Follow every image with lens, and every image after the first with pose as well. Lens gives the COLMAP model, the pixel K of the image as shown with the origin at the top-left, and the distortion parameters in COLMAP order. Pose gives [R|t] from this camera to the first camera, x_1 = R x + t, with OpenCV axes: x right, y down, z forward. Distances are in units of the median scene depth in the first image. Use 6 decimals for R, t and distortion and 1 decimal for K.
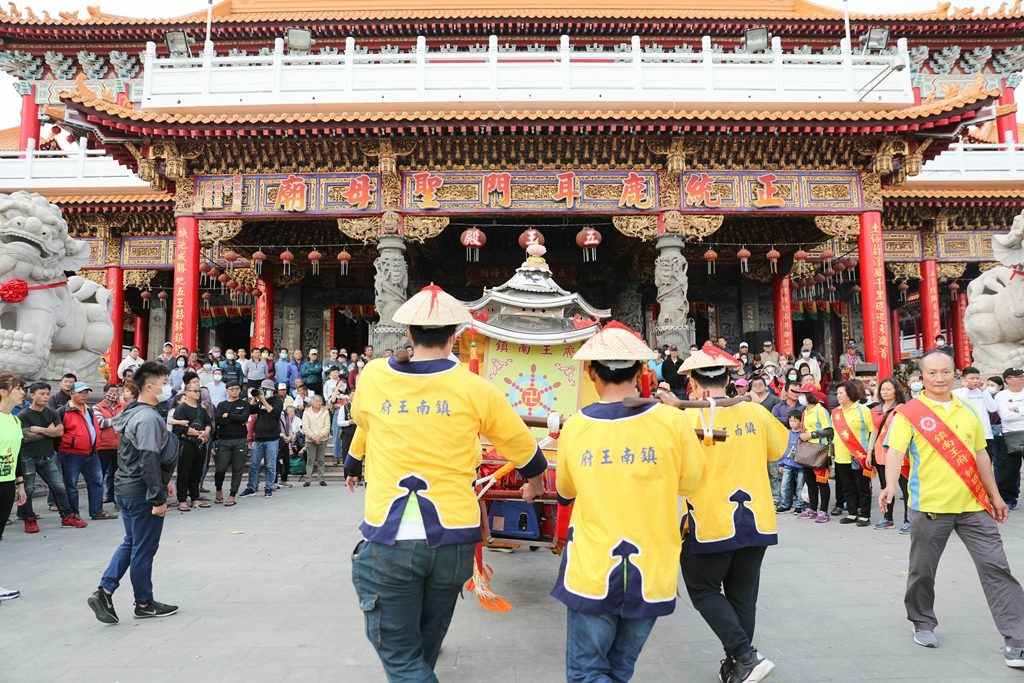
lens RADIAL K [[693.1, 0, 512.0], [0, 693.1, 341.5], [0, 0, 1]] dist [-0.112352, 0.088129]
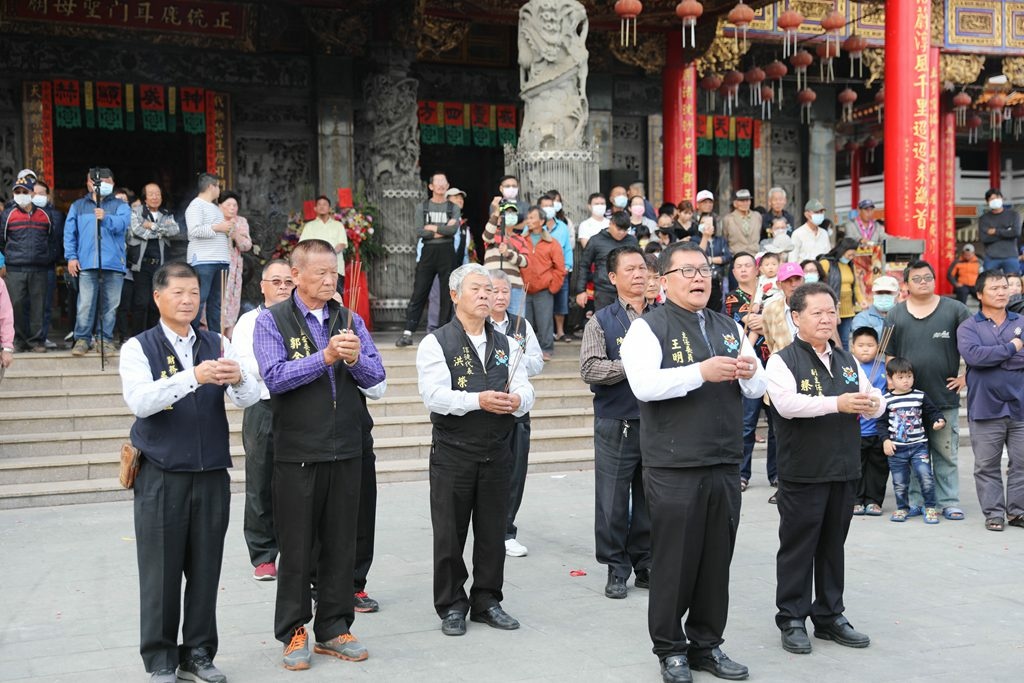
lens RADIAL K [[1380.7, 0, 512.0], [0, 1380.7, 341.5], [0, 0, 1]] dist [0.112175, -0.011685]
pose [[0.917832, -0.009313, 0.396860, -0.177477], [-0.035803, 0.993708, 0.106121, 0.007649], [-0.395352, -0.111610, 0.911724, 0.117543]]
